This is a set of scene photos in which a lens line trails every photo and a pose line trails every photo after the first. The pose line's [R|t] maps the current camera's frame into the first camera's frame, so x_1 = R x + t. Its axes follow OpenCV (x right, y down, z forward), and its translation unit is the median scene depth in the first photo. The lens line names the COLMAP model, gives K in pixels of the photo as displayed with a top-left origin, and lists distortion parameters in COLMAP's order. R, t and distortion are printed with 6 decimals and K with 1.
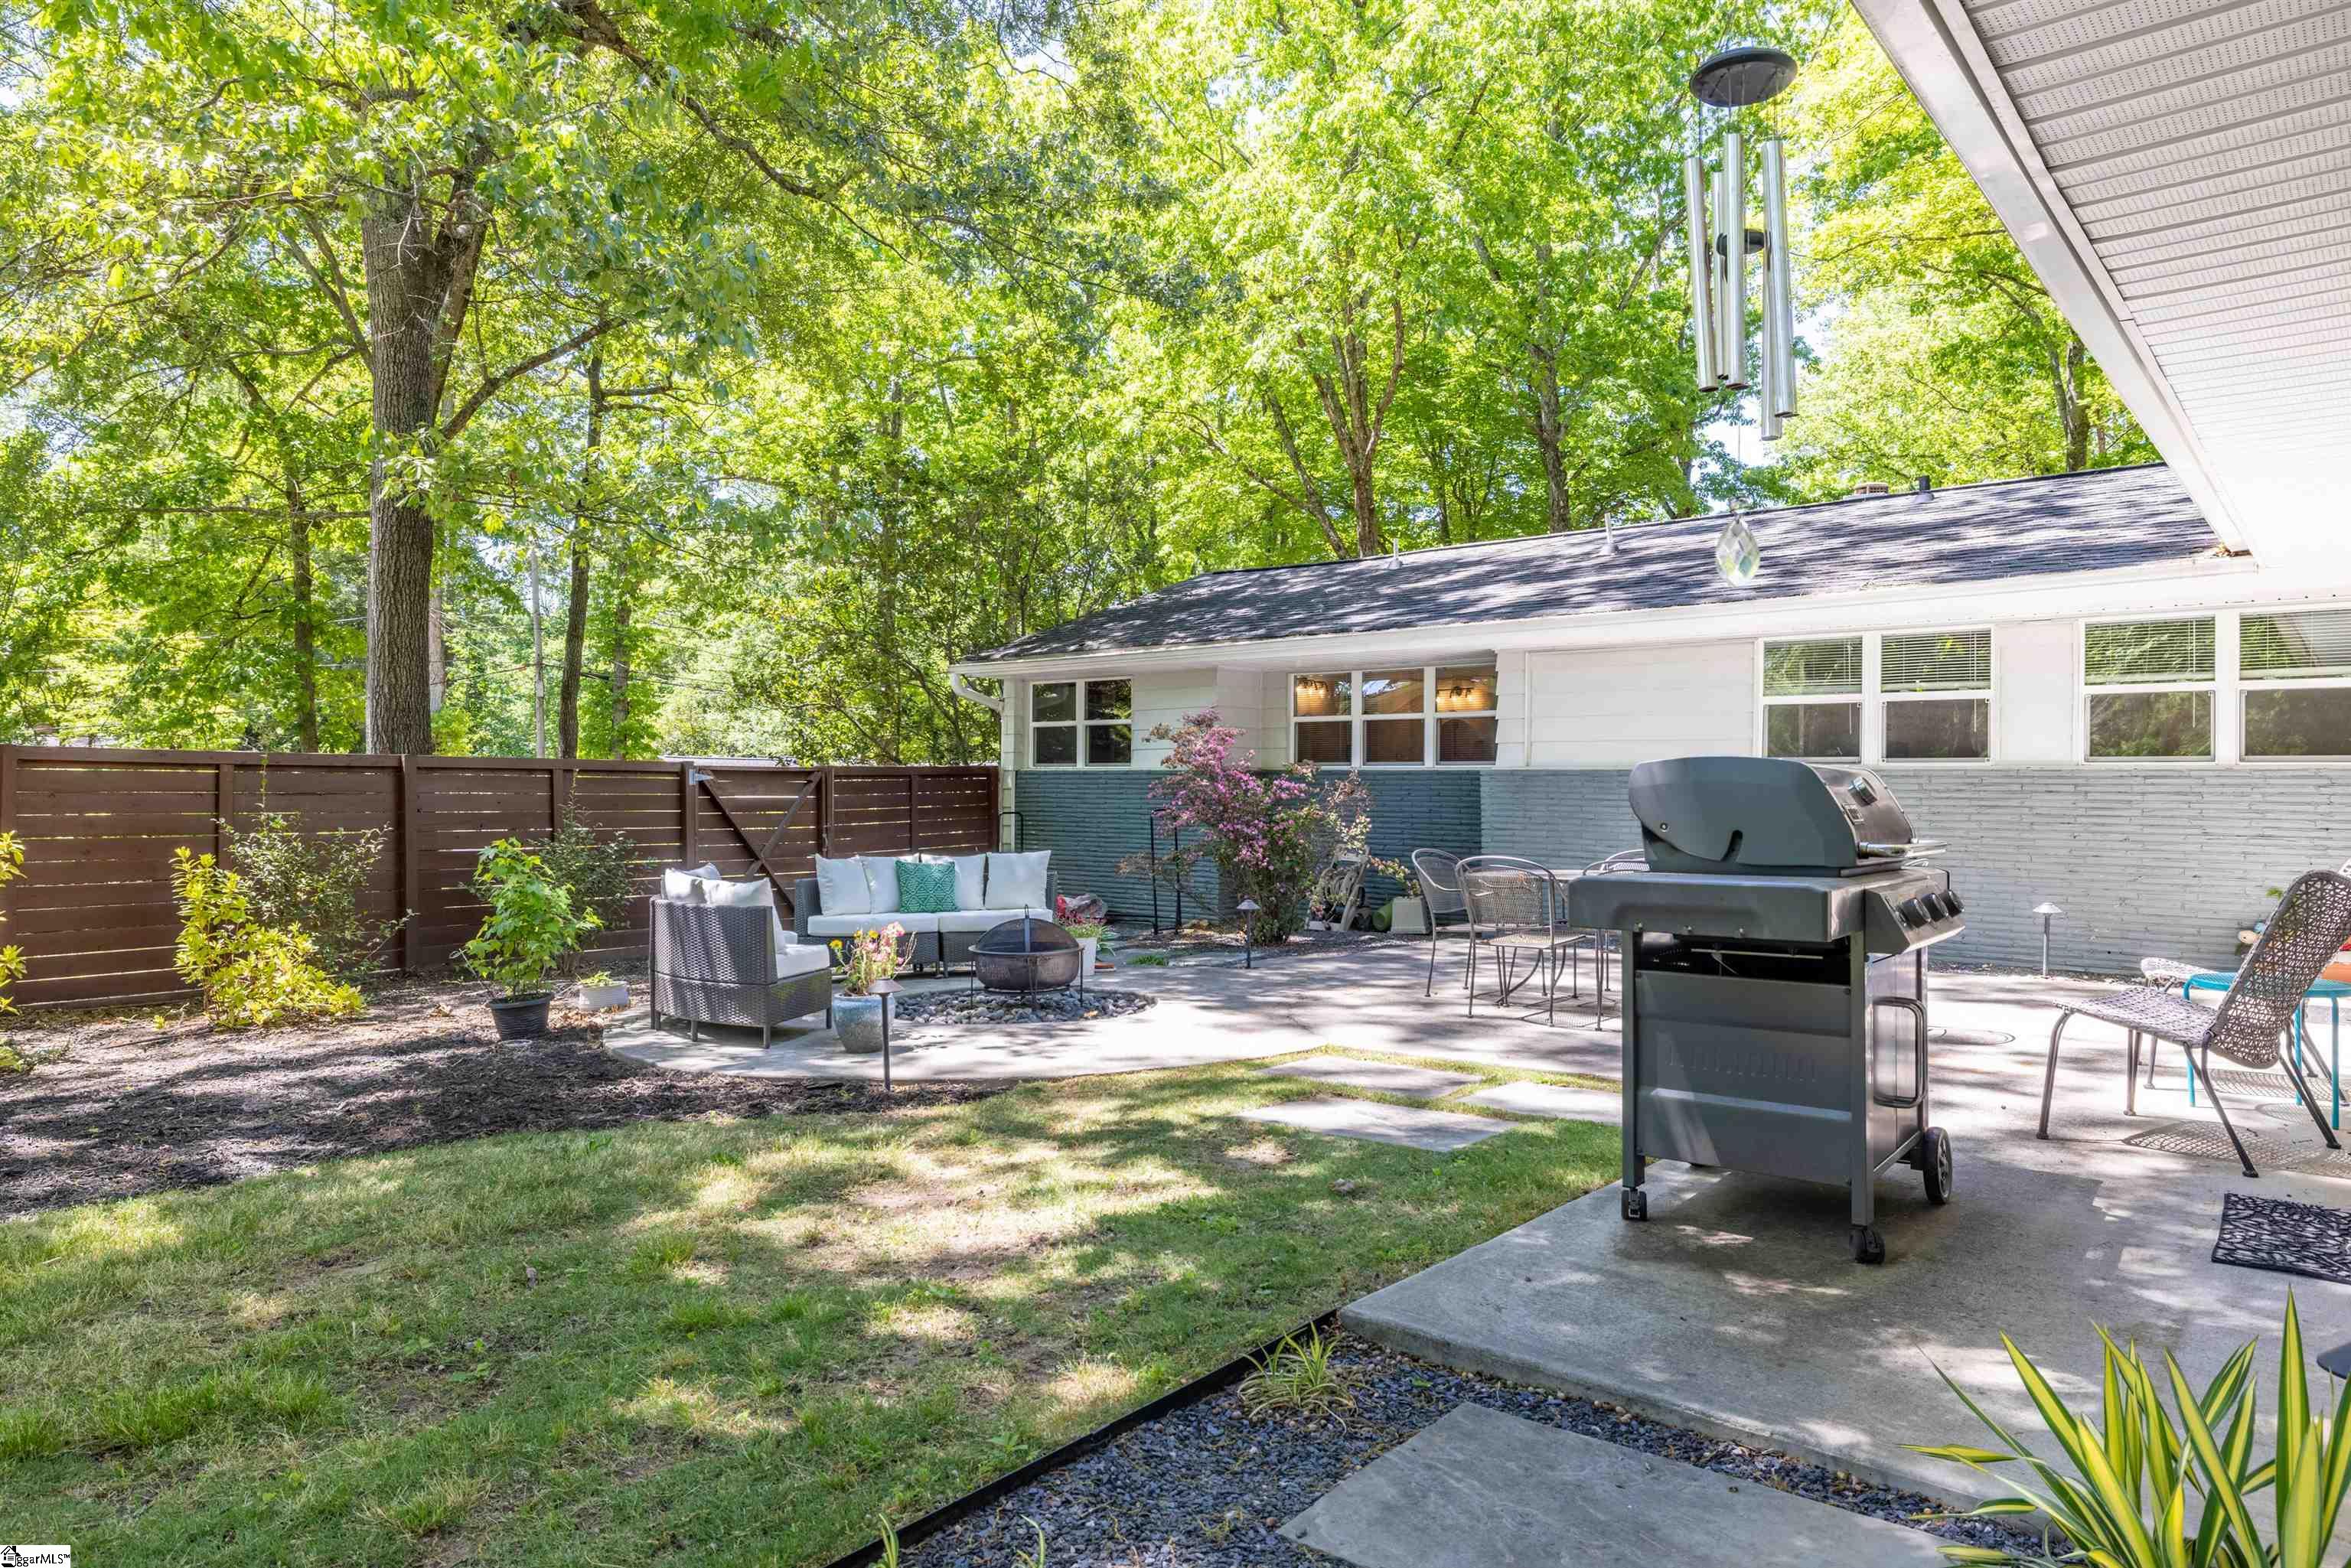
lens RADIAL K [[1382.7, 0, 1175.5], [0, 1382.7, 784.0], [0, 0, 1]] dist [-0.036242, -0.001369]
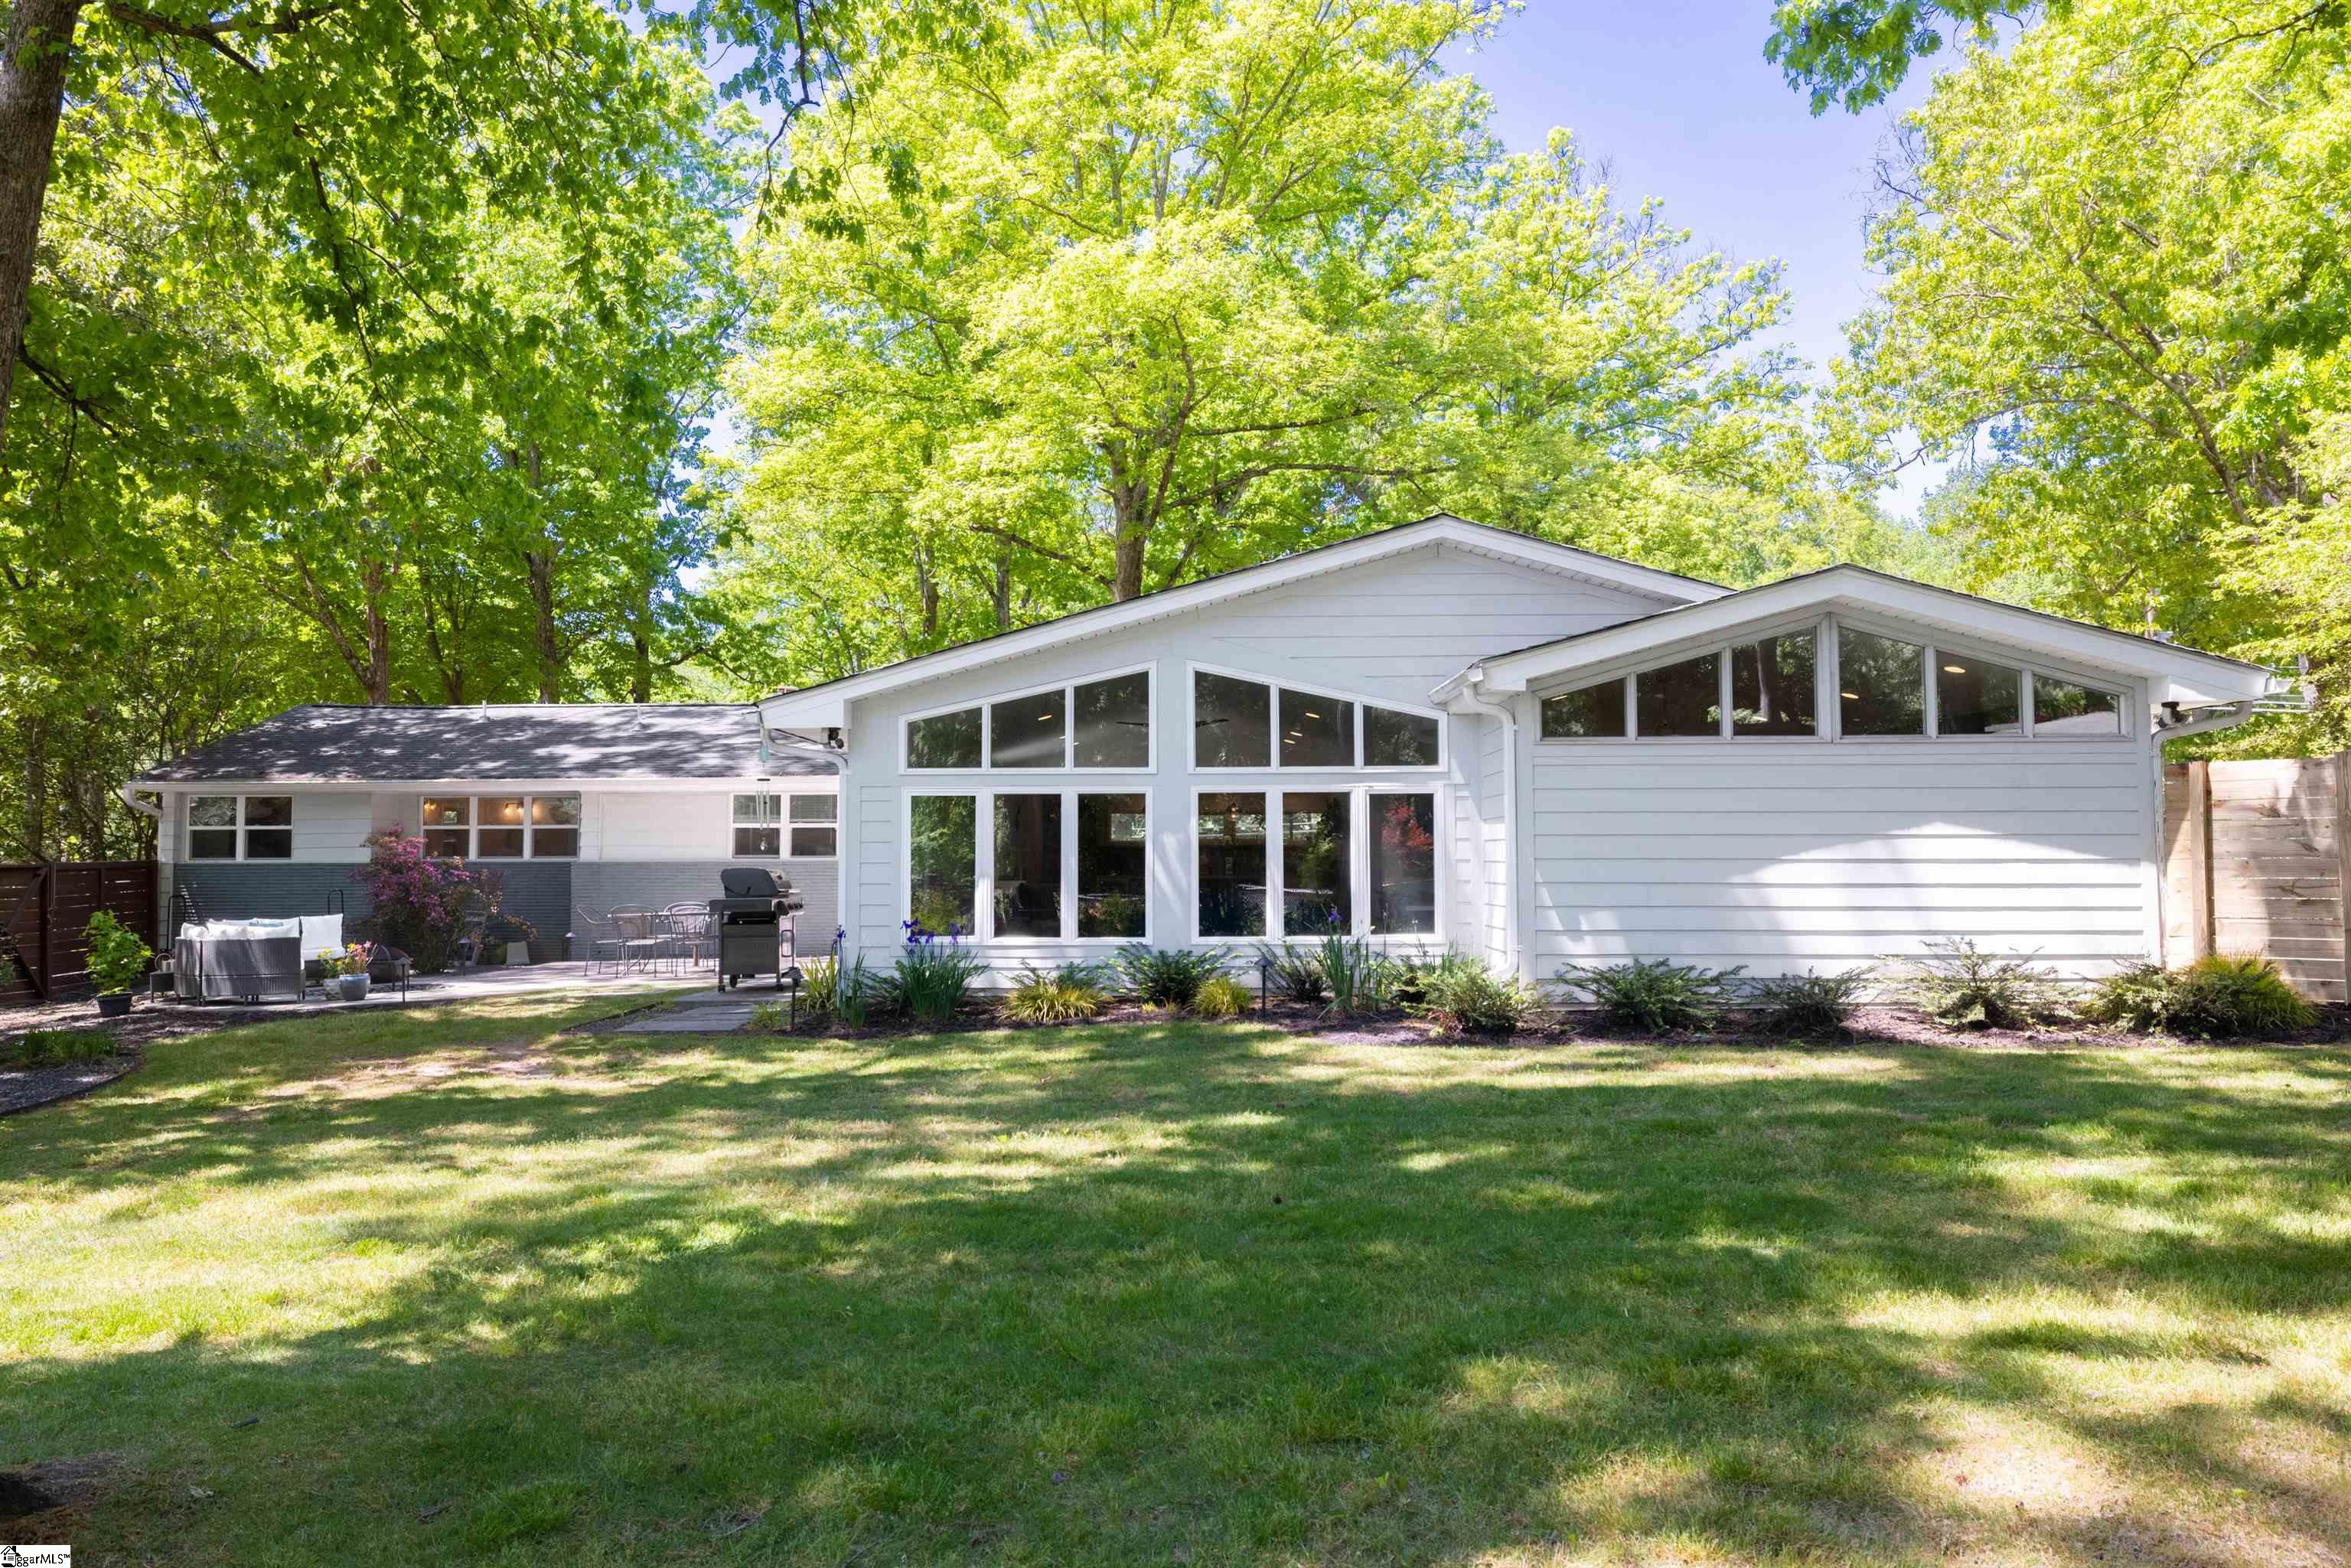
lens RADIAL K [[1630.1, 0, 1175.5], [0, 1630.1, 784.0], [0, 0, 1]] dist [-0.003353, 0.001272]
pose [[0.765395, 0.017378, 0.643326, -0.408723], [0.009763, 0.999207, -0.038606, -0.017187], [-0.643486, 0.035830, 0.764618, -0.826049]]
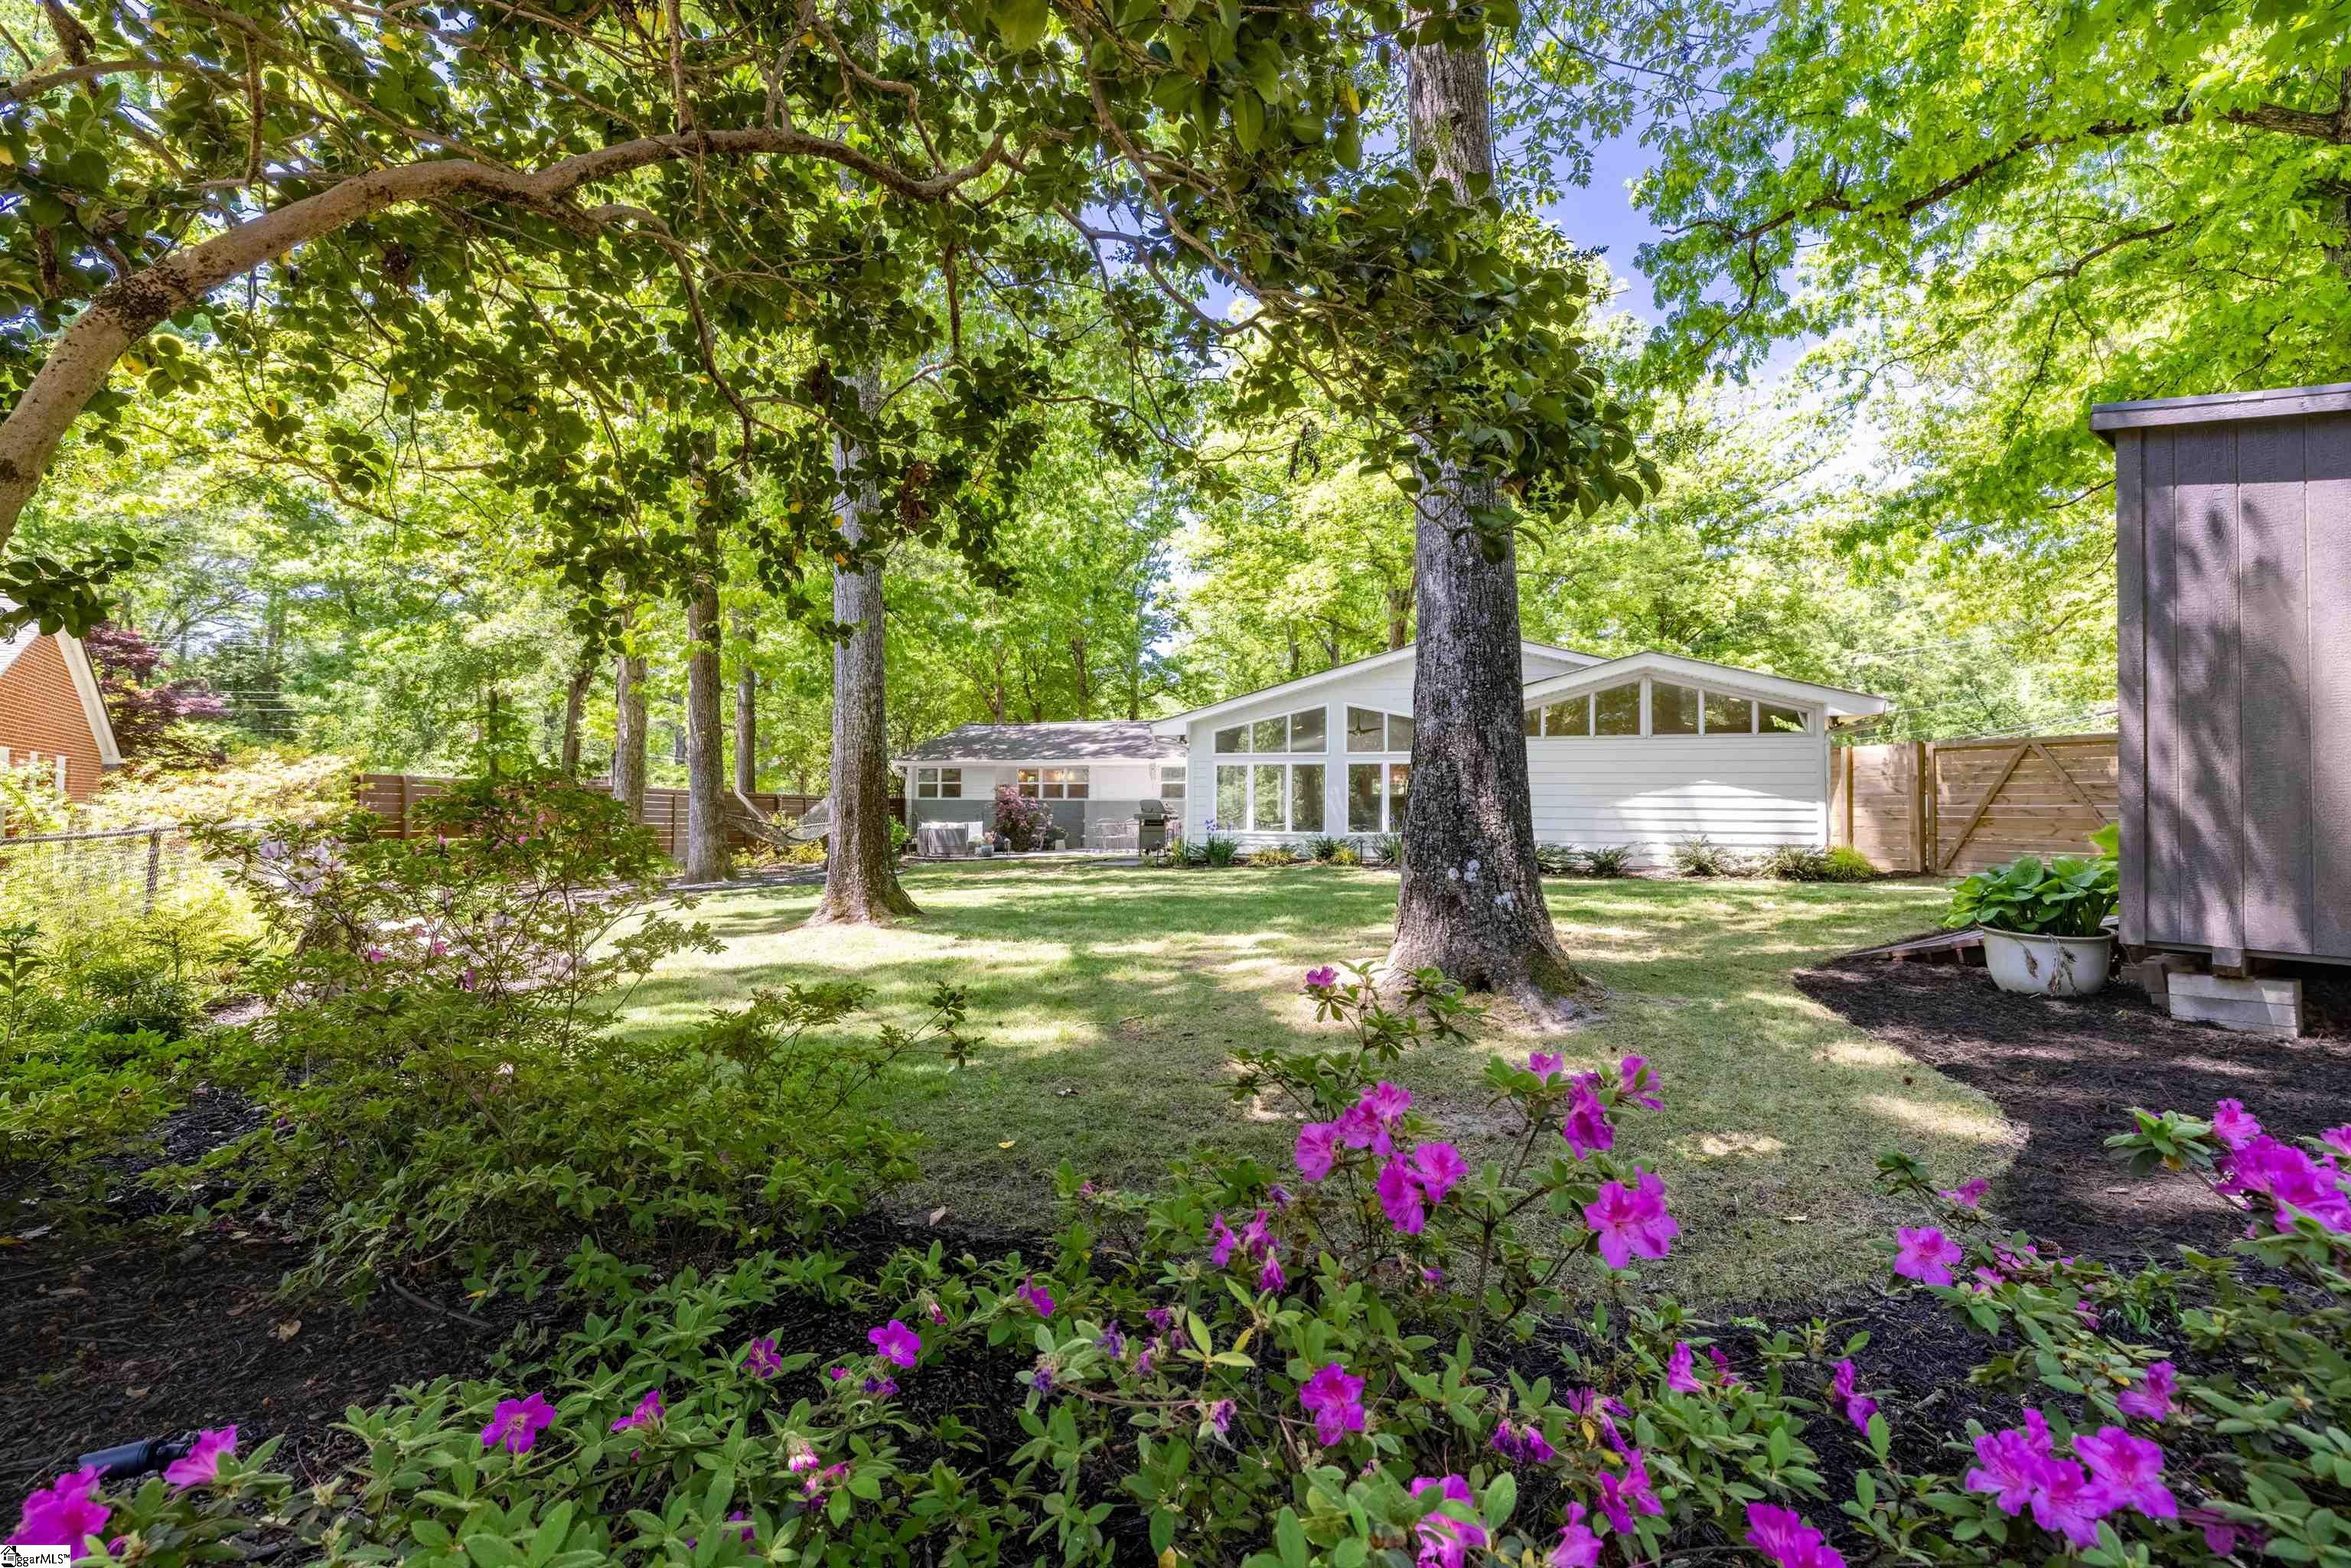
lens RADIAL K [[1091.0, 0, 1175.5], [0, 1091.0, 784.0], [0, 0, 1]] dist [-0.000267, 0.000020]
pose [[0.920821, 0.009305, 0.389874, -0.517143], [-0.000577, 0.999747, -0.022500, 0.008361], [-0.389985, 0.020494, 0.920593, -1.300649]]
